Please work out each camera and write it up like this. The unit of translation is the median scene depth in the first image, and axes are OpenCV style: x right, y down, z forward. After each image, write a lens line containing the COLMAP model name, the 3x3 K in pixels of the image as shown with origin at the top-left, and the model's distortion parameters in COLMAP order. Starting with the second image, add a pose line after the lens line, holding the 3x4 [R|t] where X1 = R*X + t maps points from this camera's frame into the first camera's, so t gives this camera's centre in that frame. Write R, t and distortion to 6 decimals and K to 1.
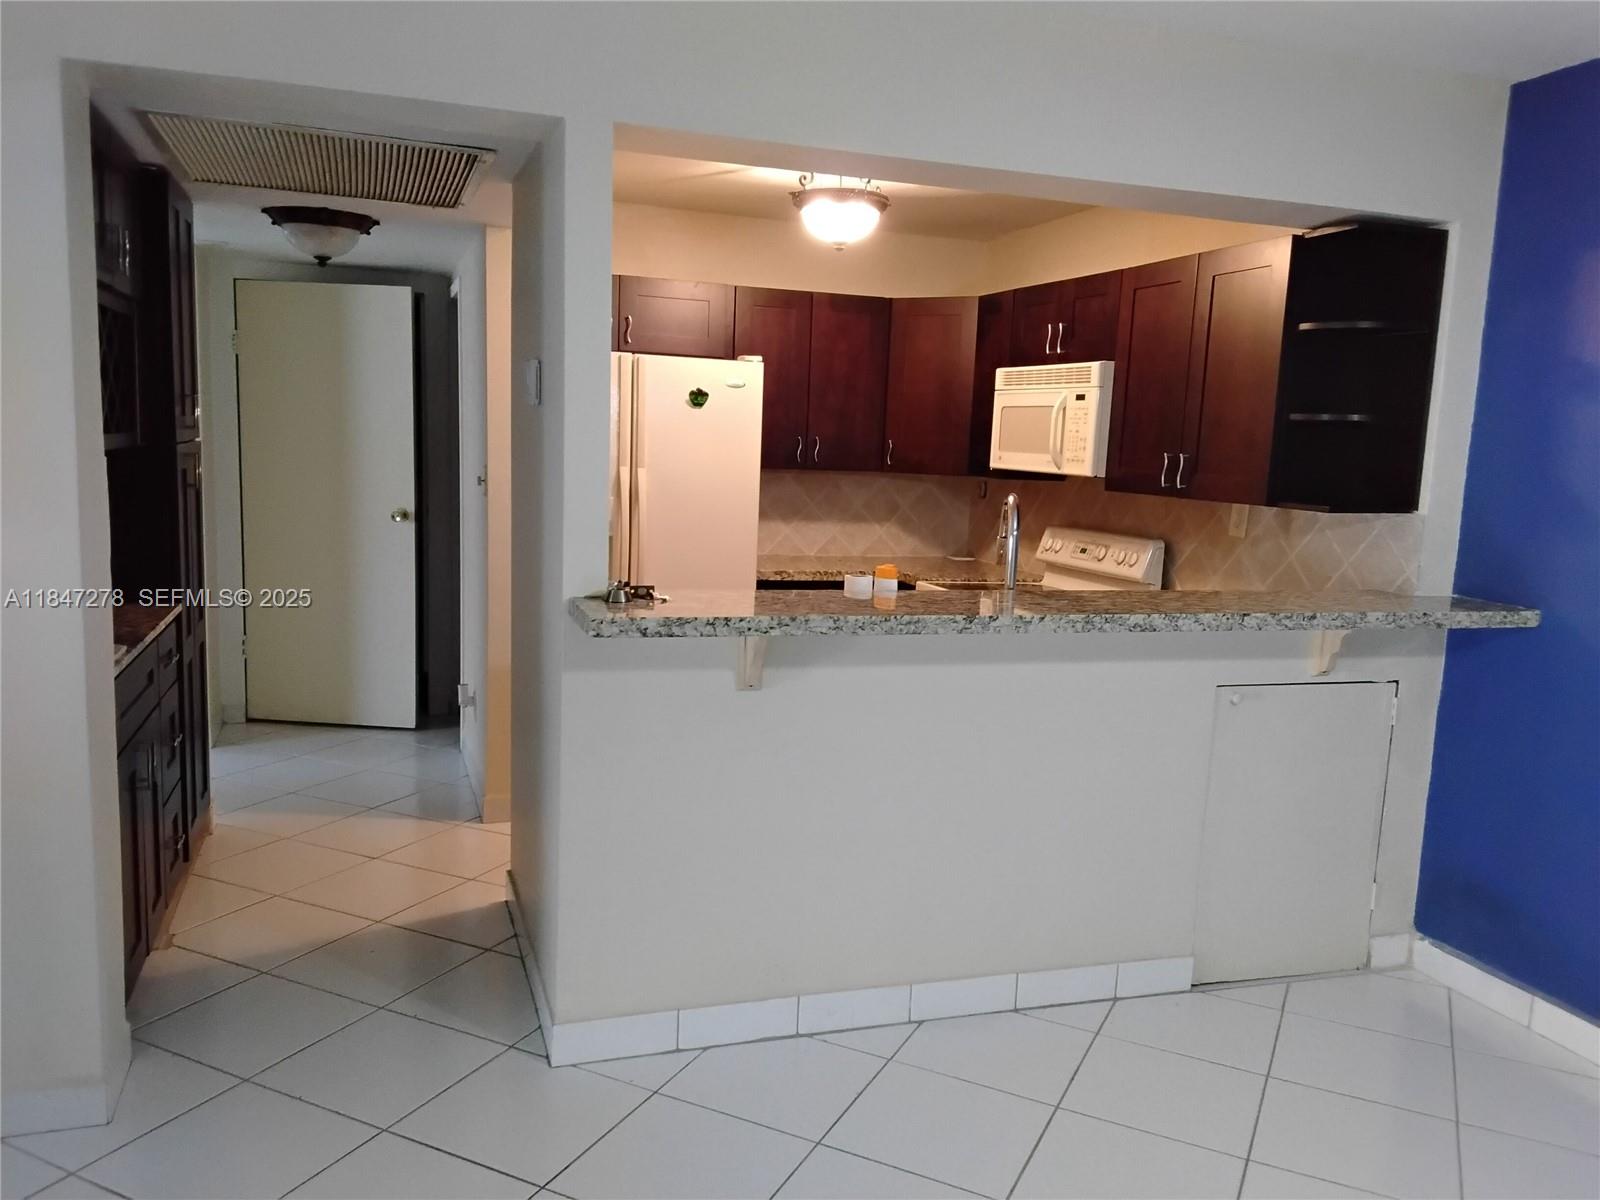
lens RADIAL K [[1221.8, 0, 789.7], [0, 1221.8, 627.1], [0, 0, 1]] dist [0.078517, -0.078245]
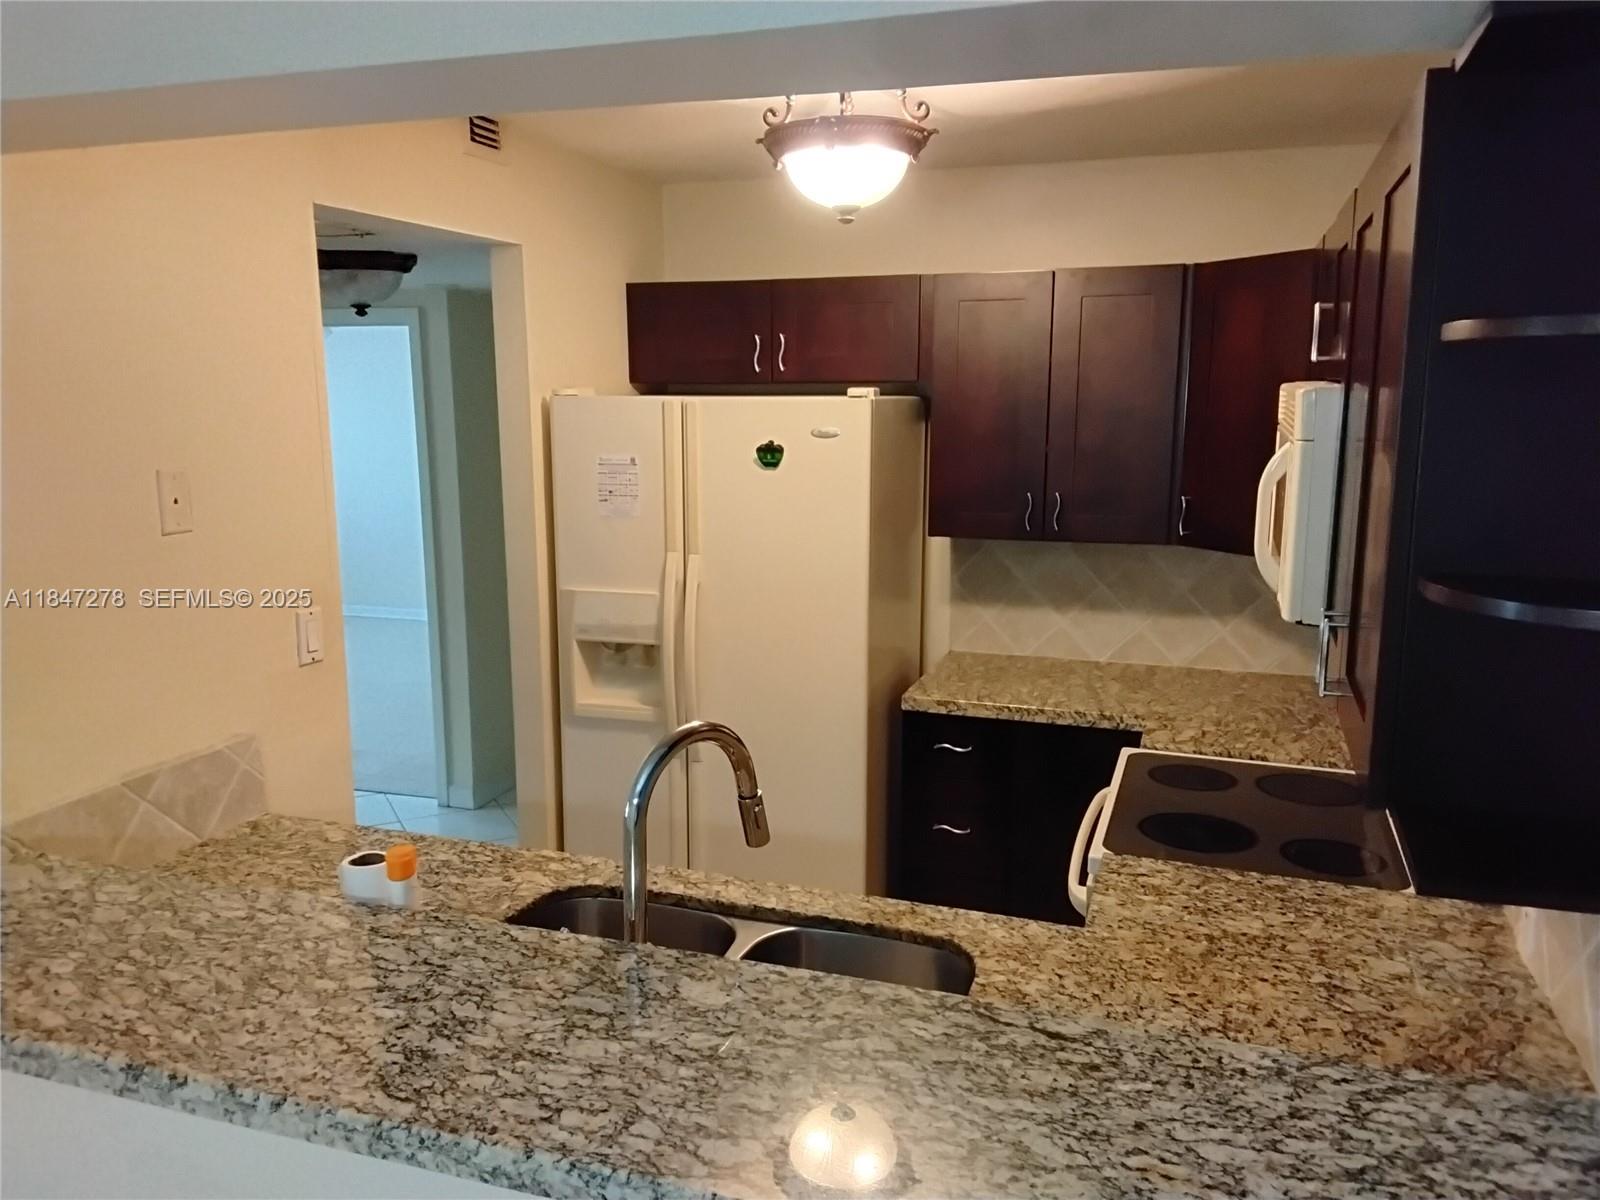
lens RADIAL K [[1221.8, 0, 804.0], [0, 1221.8, 626.0], [0, 0, 1]] dist [0.078517, -0.078245]
pose [[0.794765, 0.073211, -0.602485, 0.377600], [-0.058363, 0.997316, 0.044200, -0.127630], [0.604105, 0.000034, 0.796905, 0.481817]]
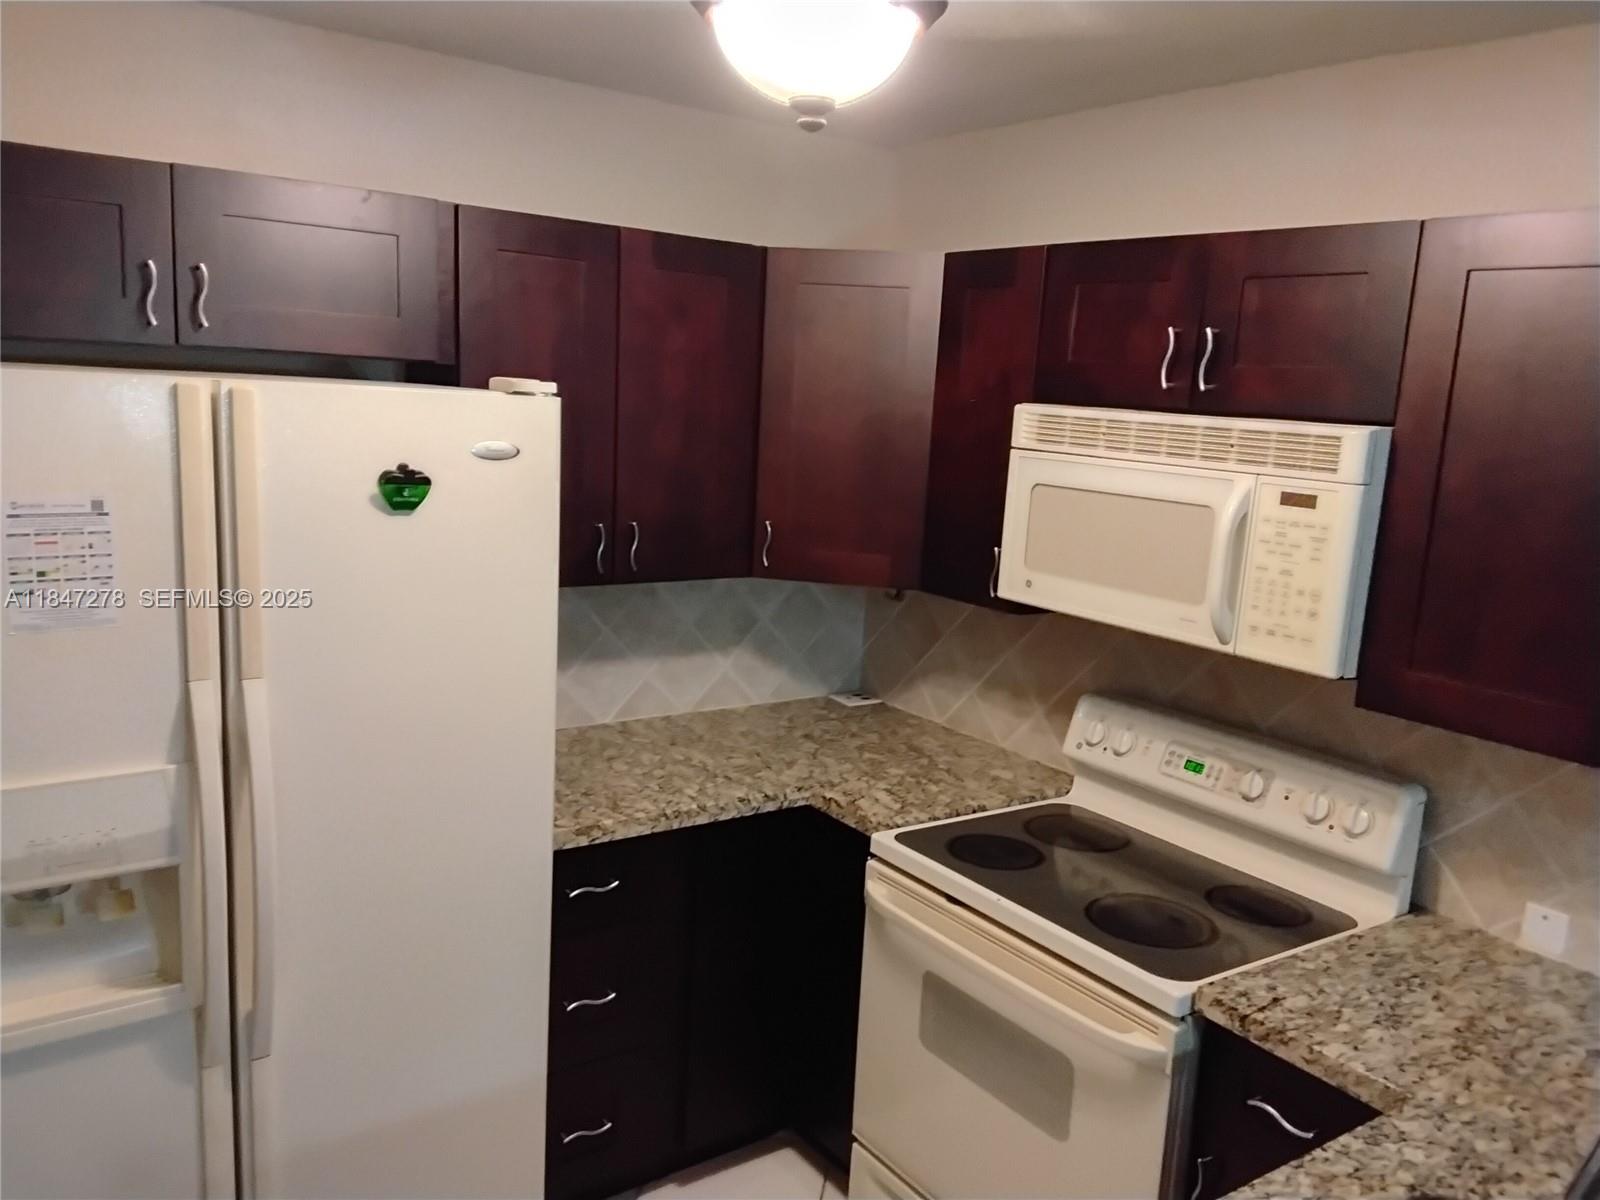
lens RADIAL K [[1221.8, 0, 794.5], [0, 1221.8, 616.7], [0, 0, 1]] dist [0.078517, -0.078245]
pose [[0.957129, -0.041210, 0.286715, -0.072243], [0.027806, 0.998328, 0.050668, -0.169247], [-0.288324, -0.040523, 0.956675, 0.605776]]
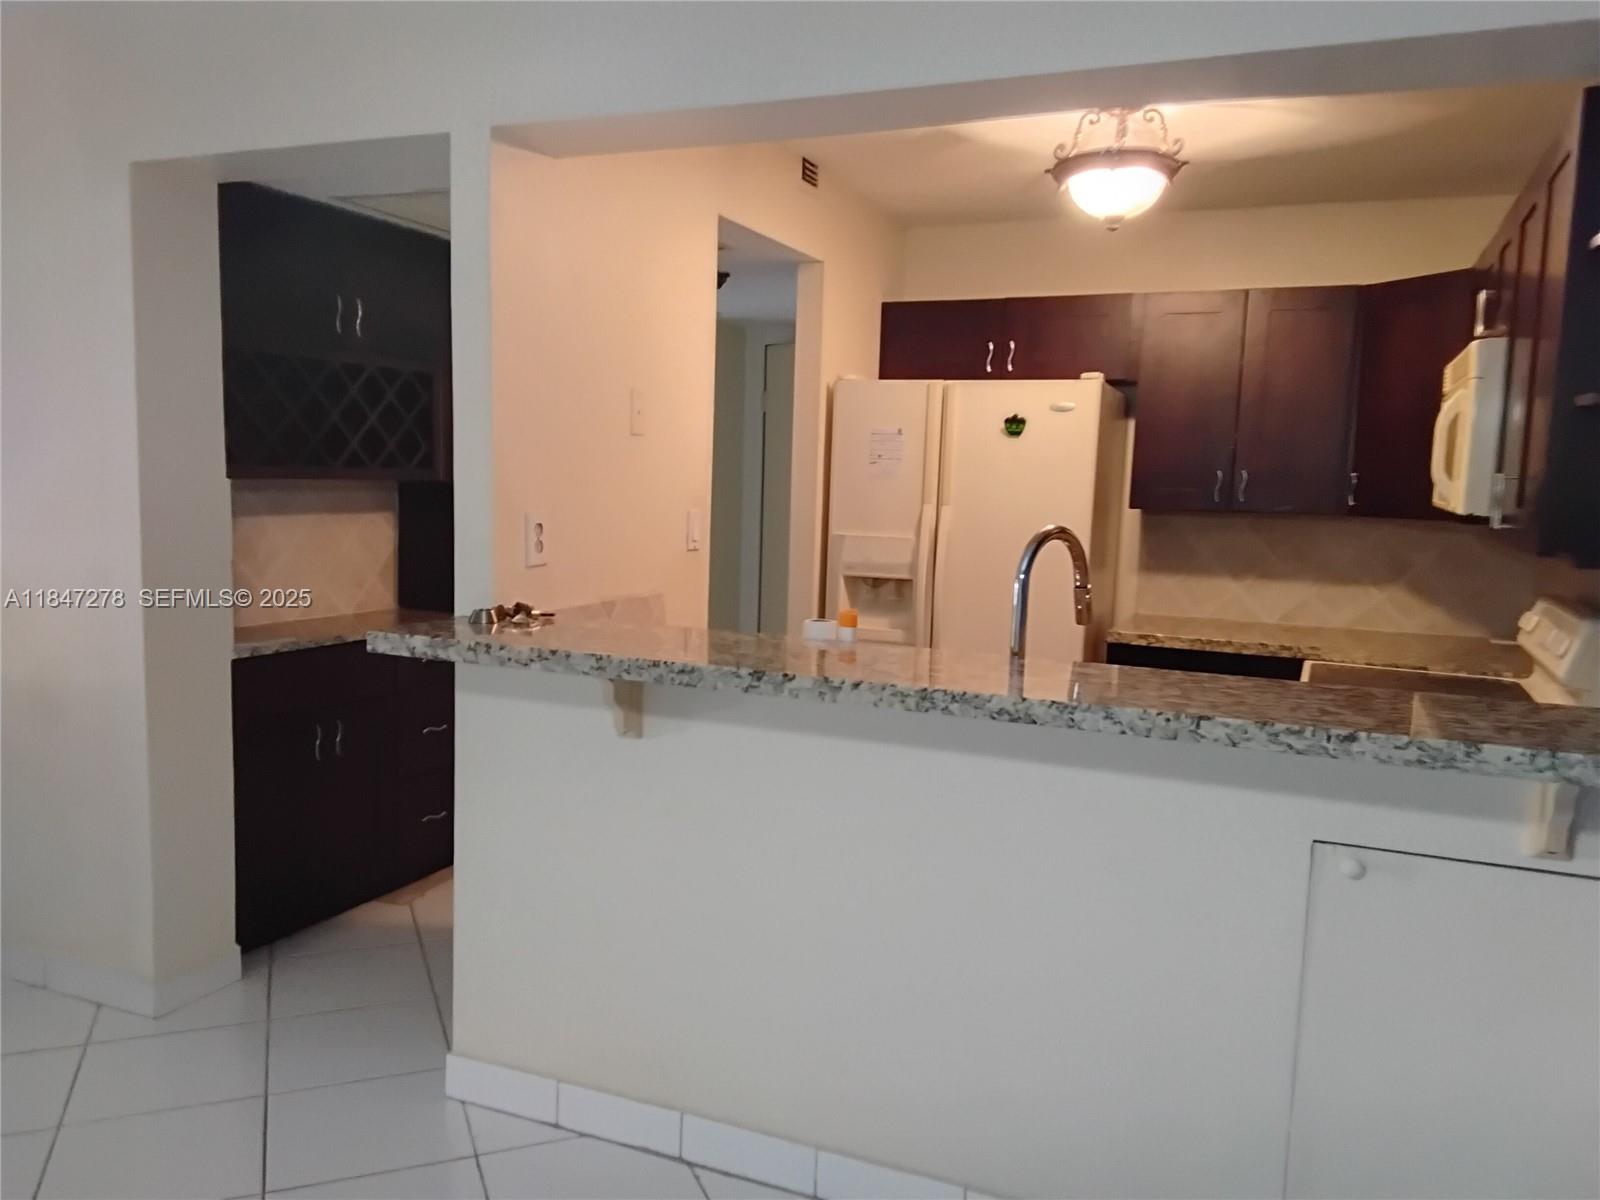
lens RADIAL K [[1221.8, 0, 799.0], [0, 1221.8, 635.1], [0, 0, 1]] dist [0.078517, -0.078245]
pose [[0.743915, 0.068444, -0.664760, 0.414911], [-0.100679, 0.994866, -0.010235, -0.016189], [0.660647, 0.074542, 0.746987, 0.273729]]
